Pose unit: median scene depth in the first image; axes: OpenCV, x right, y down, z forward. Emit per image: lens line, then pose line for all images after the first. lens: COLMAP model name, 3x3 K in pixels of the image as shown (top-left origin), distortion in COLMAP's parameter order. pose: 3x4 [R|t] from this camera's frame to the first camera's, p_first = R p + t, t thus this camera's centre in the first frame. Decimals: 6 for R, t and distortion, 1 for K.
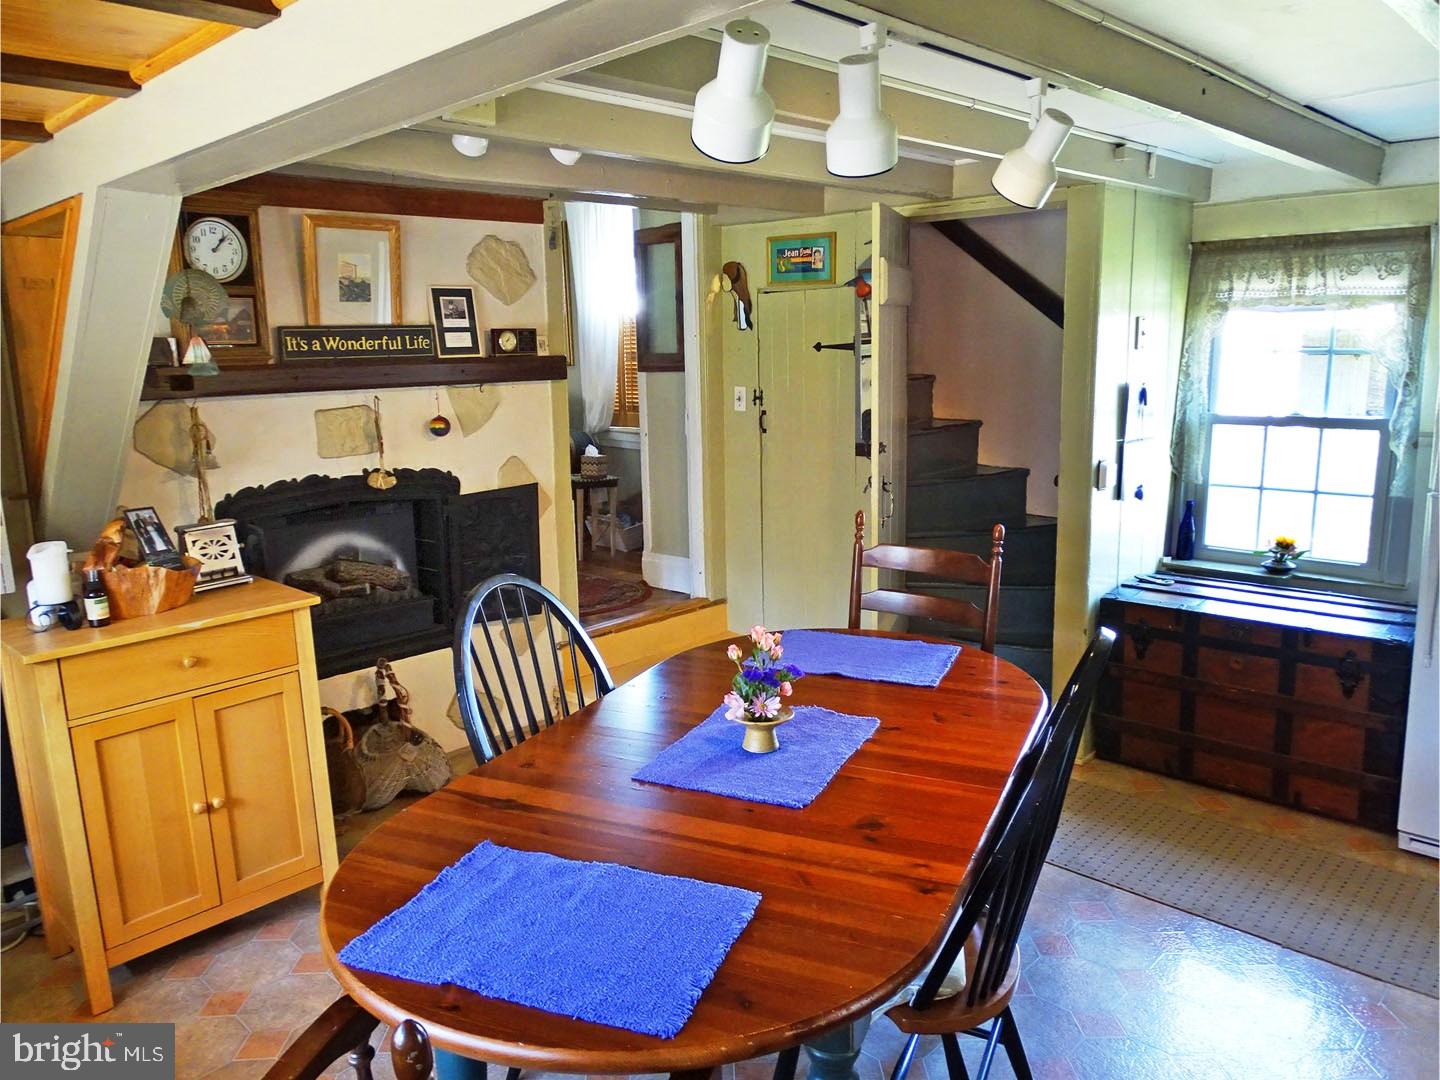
lens RADIAL K [[1025.9, 0, 718.7], [0, 1025.9, 538.6], [0, 0, 1]] dist [0.009114, -0.004001]
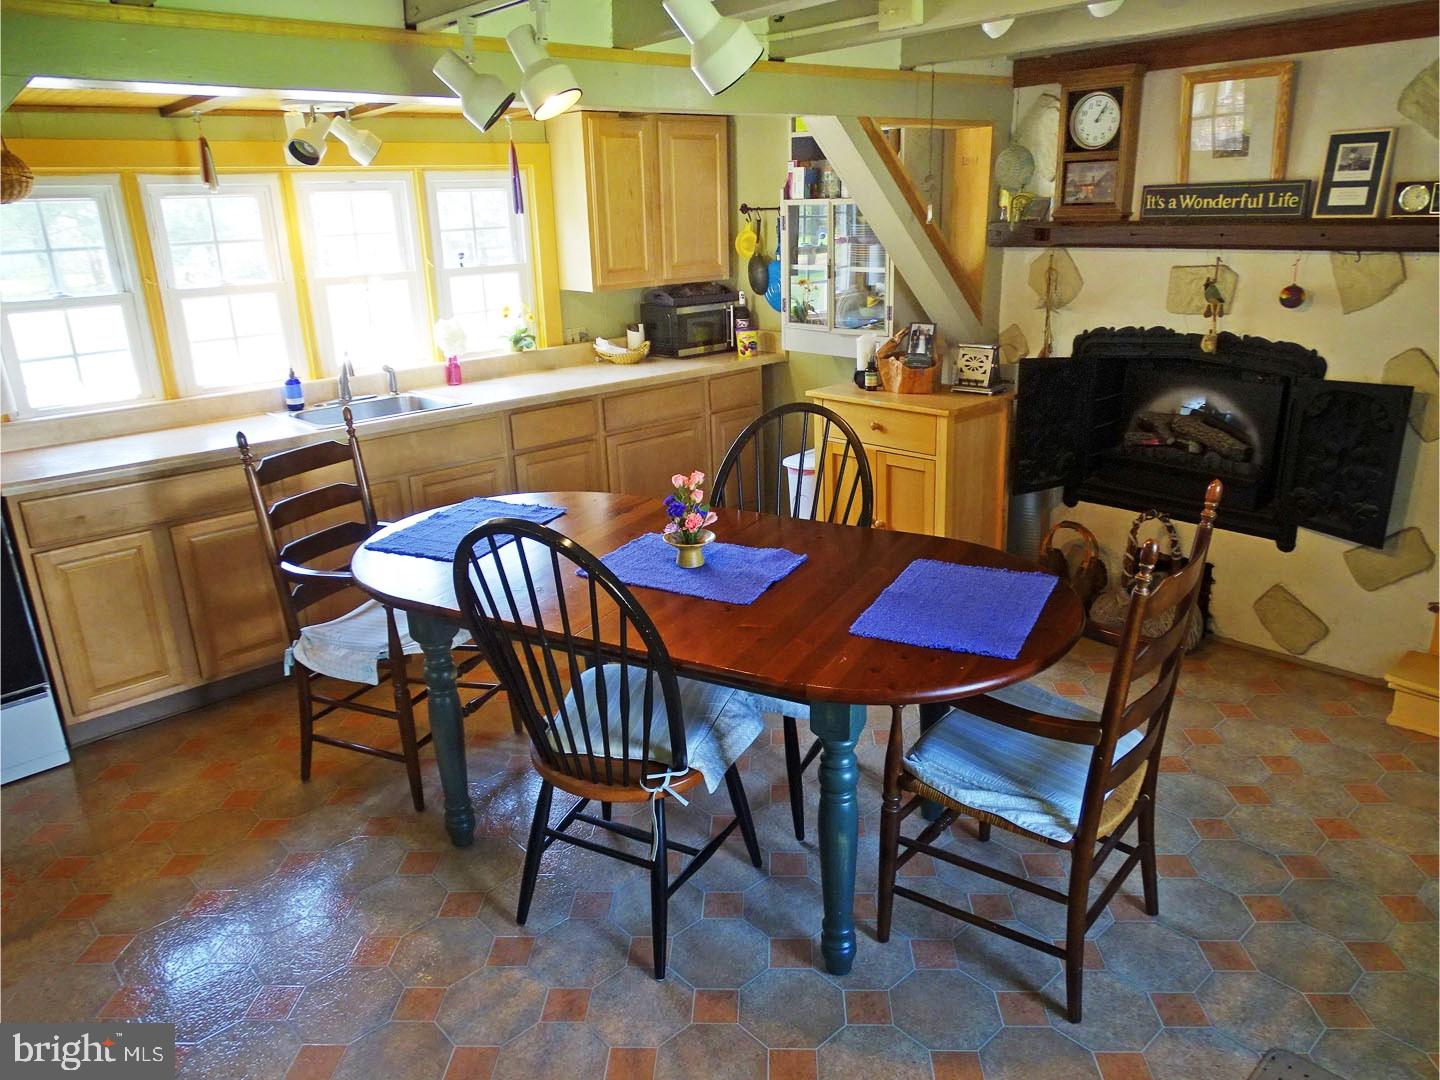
lens RADIAL K [[1025.9, 0, 718.7], [0, 1025.9, 538.6], [0, 0, 1]] dist [0.009114, -0.004001]
pose [[-0.052307, 0.339517, -0.939145, 0.720718], [-0.155454, 0.926199, 0.343495, -0.154810], [0.986457, 0.163961, 0.004333, 0.573952]]
